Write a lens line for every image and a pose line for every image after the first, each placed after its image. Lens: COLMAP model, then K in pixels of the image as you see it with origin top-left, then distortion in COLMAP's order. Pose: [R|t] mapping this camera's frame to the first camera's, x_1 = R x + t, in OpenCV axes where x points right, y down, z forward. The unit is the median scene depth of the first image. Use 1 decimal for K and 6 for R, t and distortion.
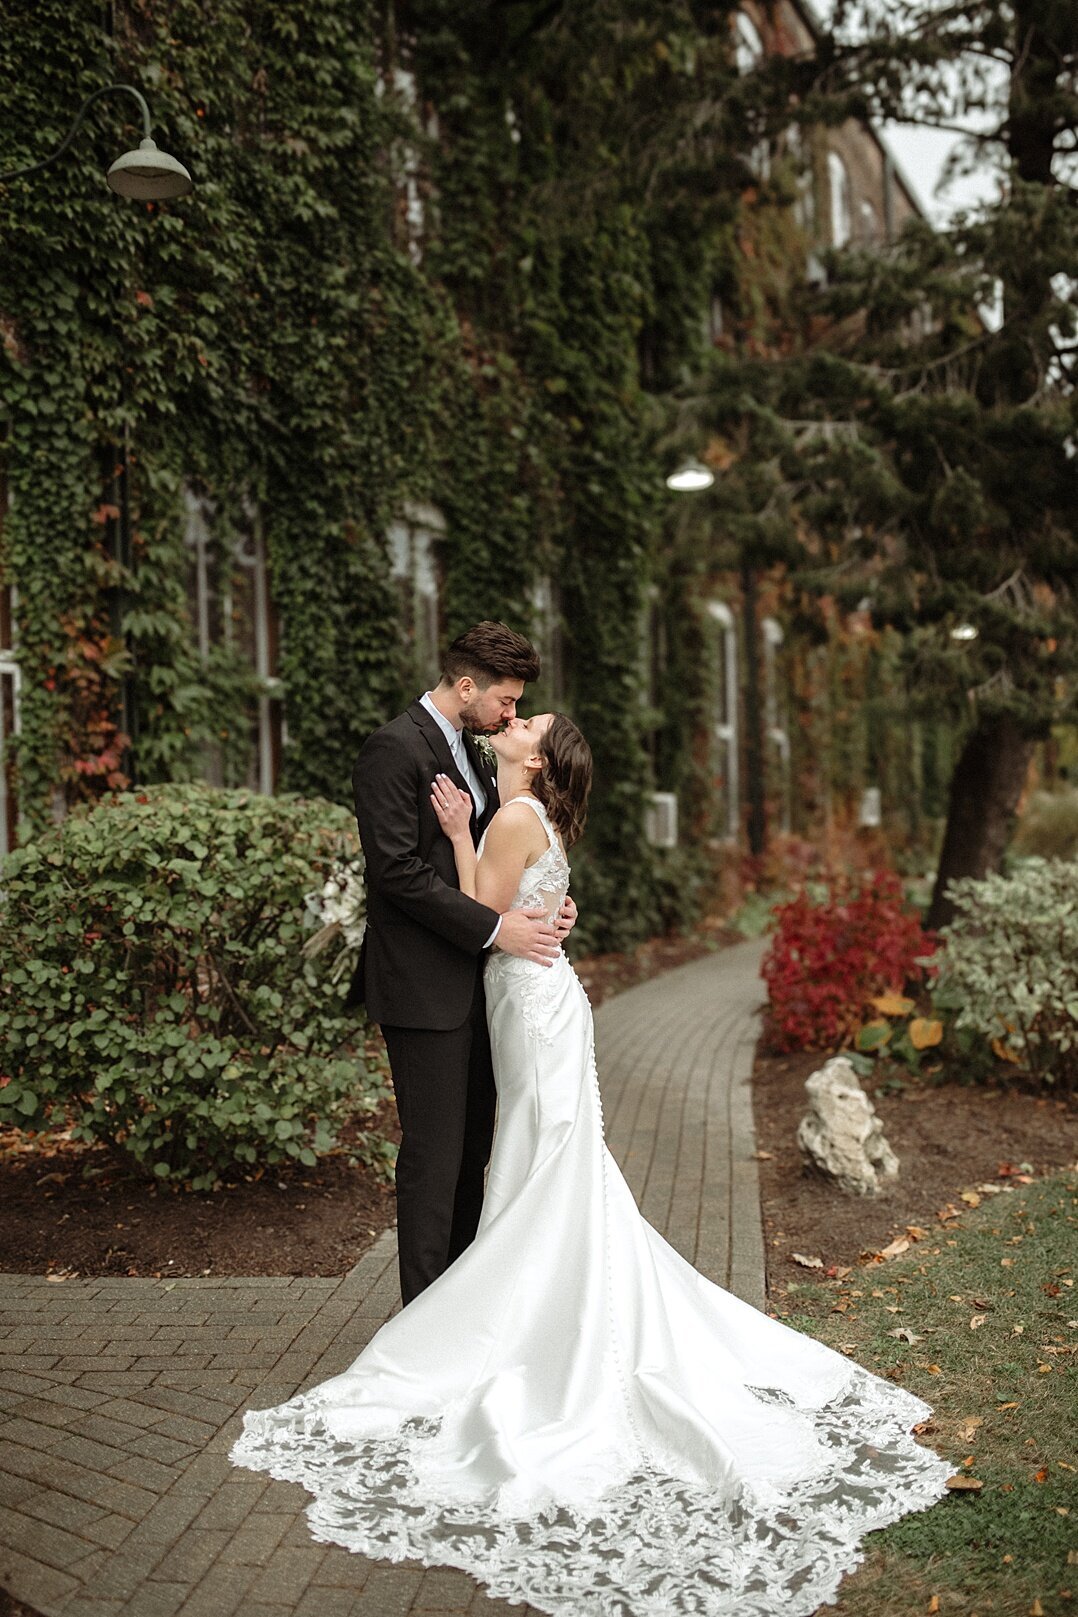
lens RADIAL K [[1590.1, 0, 540.6], [0, 1590.1, 790.0], [0, 0, 1]] dist [-0.069211, 0.109972]
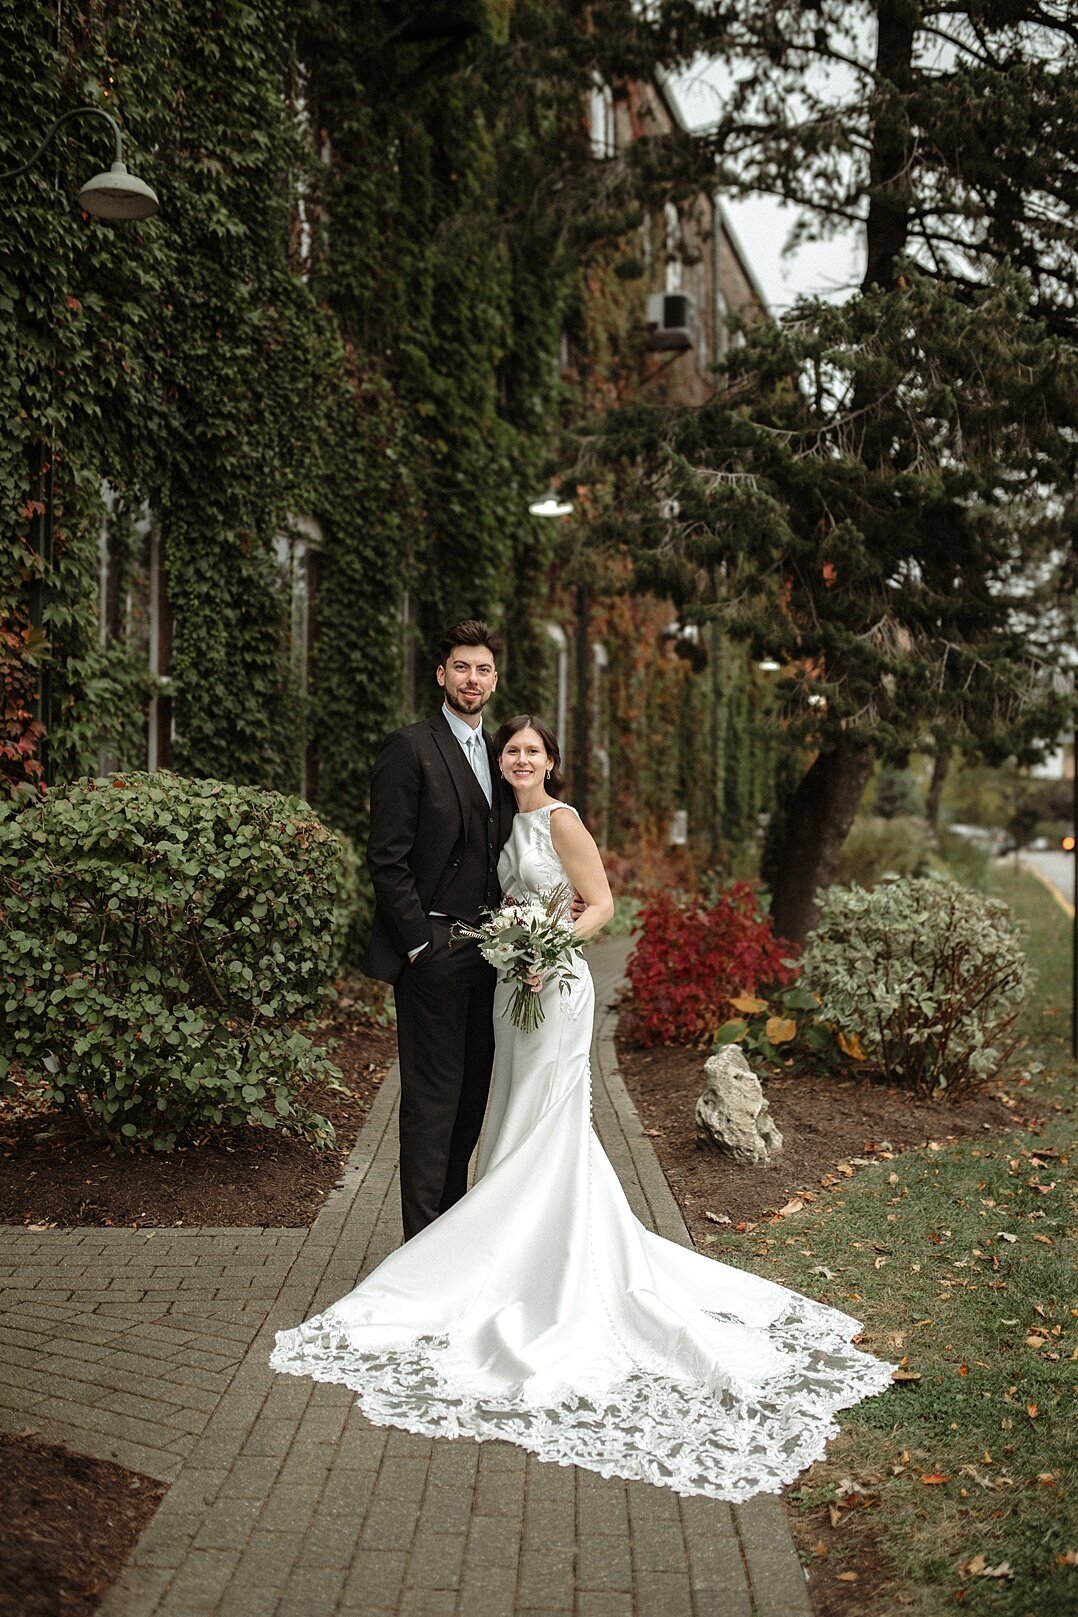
lens RADIAL K [[1591.5, 0, 535.0], [0, 1591.5, 786.9], [0, 0, 1]] dist [-0.070447, 0.103968]
pose [[0.989957, 0.042877, 0.134710, -0.074298], [-0.041395, 0.999048, -0.013781, 0.006753], [-0.135173, 0.008066, 0.990789, -0.062401]]
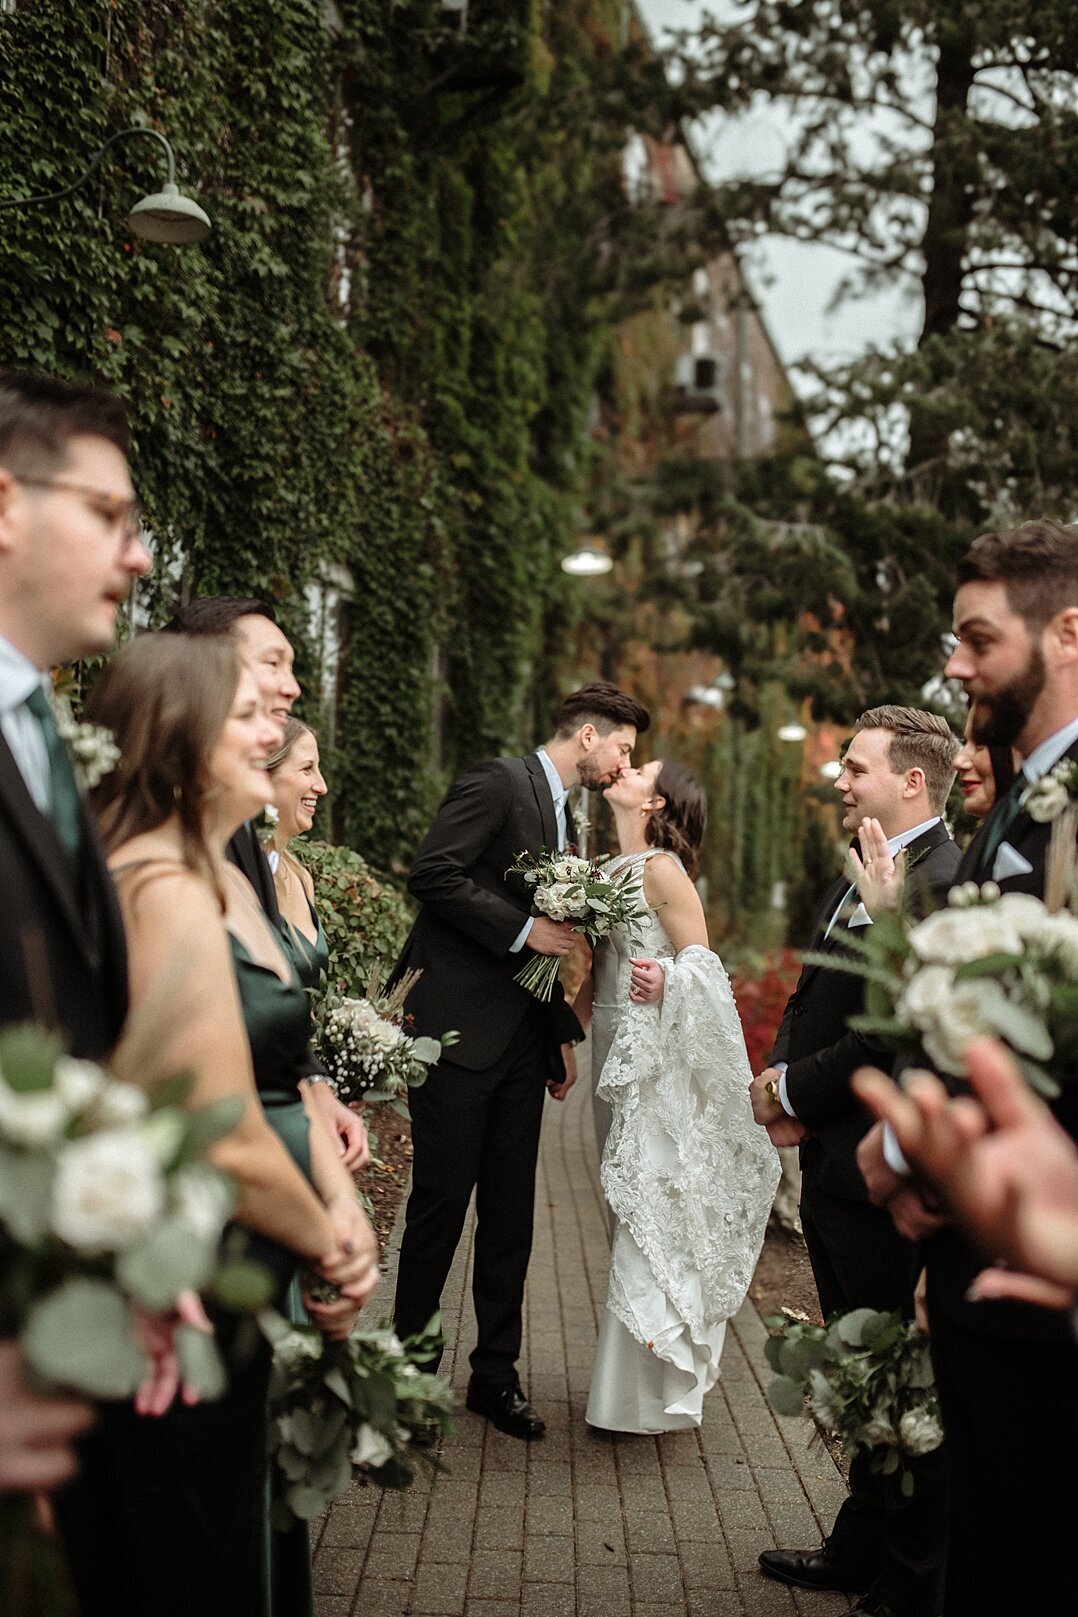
lens RADIAL K [[1591.5, 0, 535.0], [0, 1591.5, 786.9], [0, 0, 1]] dist [-0.070447, 0.103968]
pose [[0.988960, 0.068860, 0.131210, -0.094674], [-0.062067, 0.996545, -0.055181, 0.011810], [-0.134557, 0.046428, 0.989818, -0.014436]]
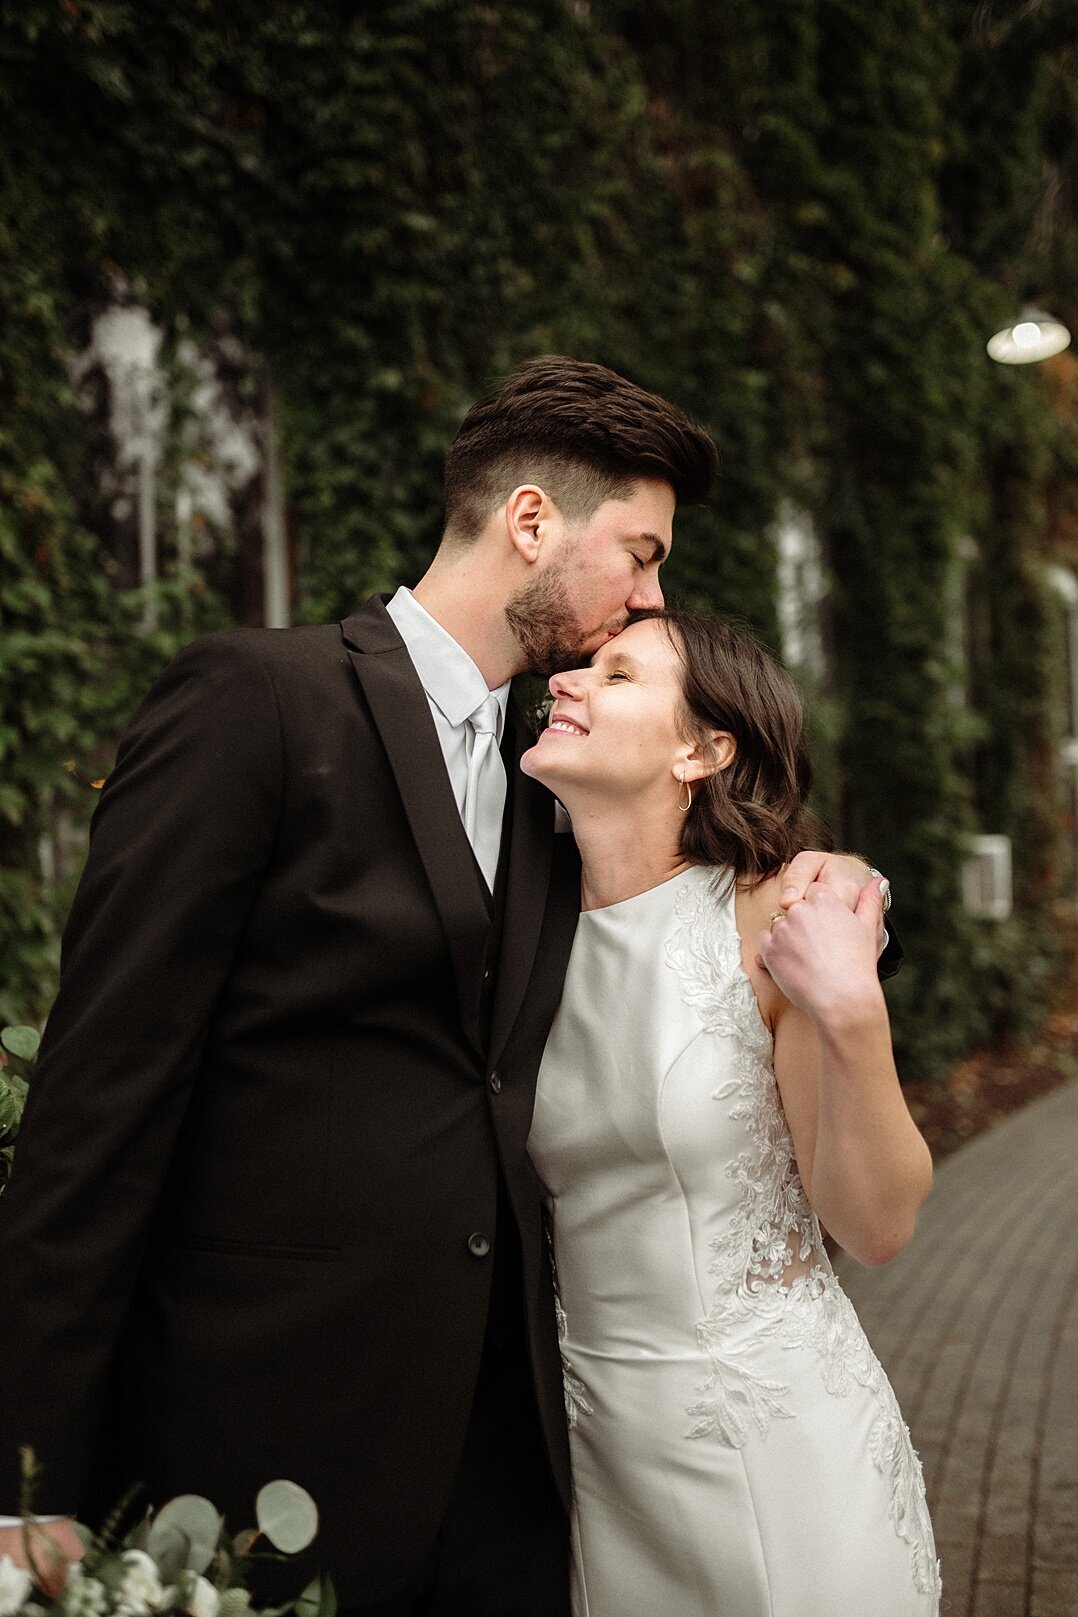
lens RADIAL K [[1590.1, 0, 540.6], [0, 1590.1, 790.0], [0, 0, 1]] dist [-0.069211, 0.109972]
pose [[0.981670, -0.012638, -0.190168, 0.031382], [0.007420, 0.999577, -0.028124, -0.001055], [0.190443, 0.026197, 0.981349, 0.520535]]
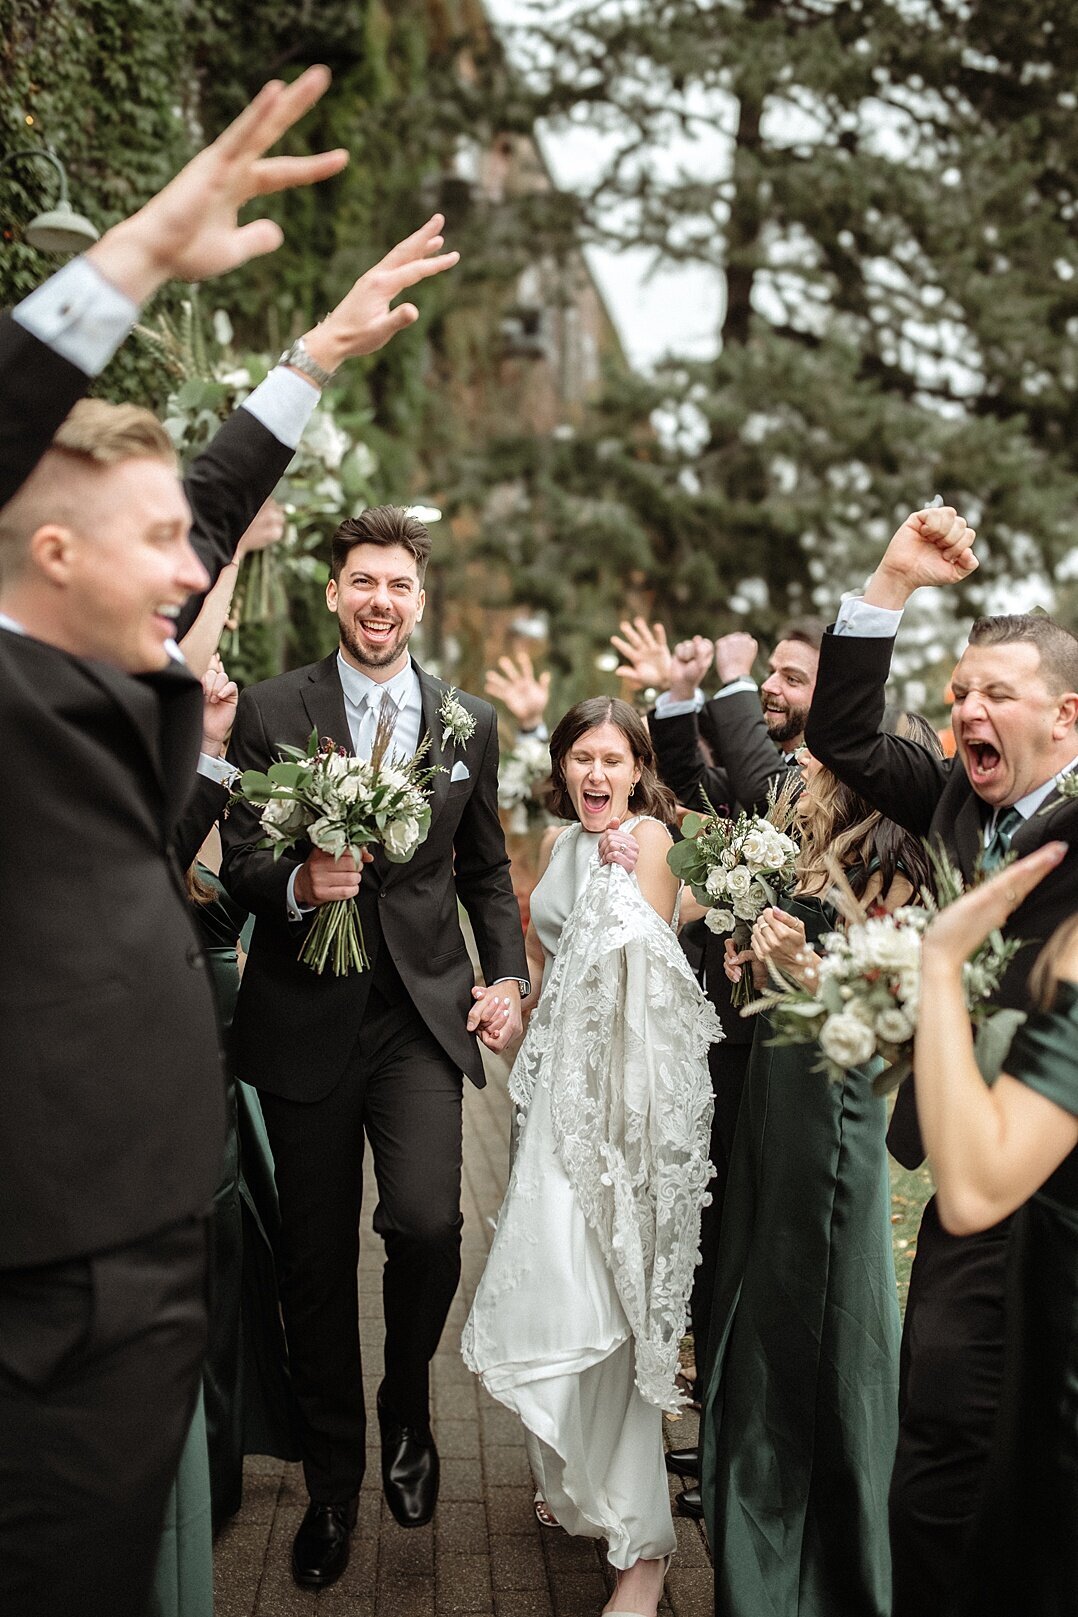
lens RADIAL K [[1591.5, 0, 535.0], [0, 1591.5, 786.9], [0, 0, 1]] dist [-0.070447, 0.103968]
pose [[0.968055, 0.064756, 0.242233, -0.125958], [-0.064229, 0.997884, -0.010080, 0.004606], [-0.242373, -0.005801, 0.970166, -0.160154]]
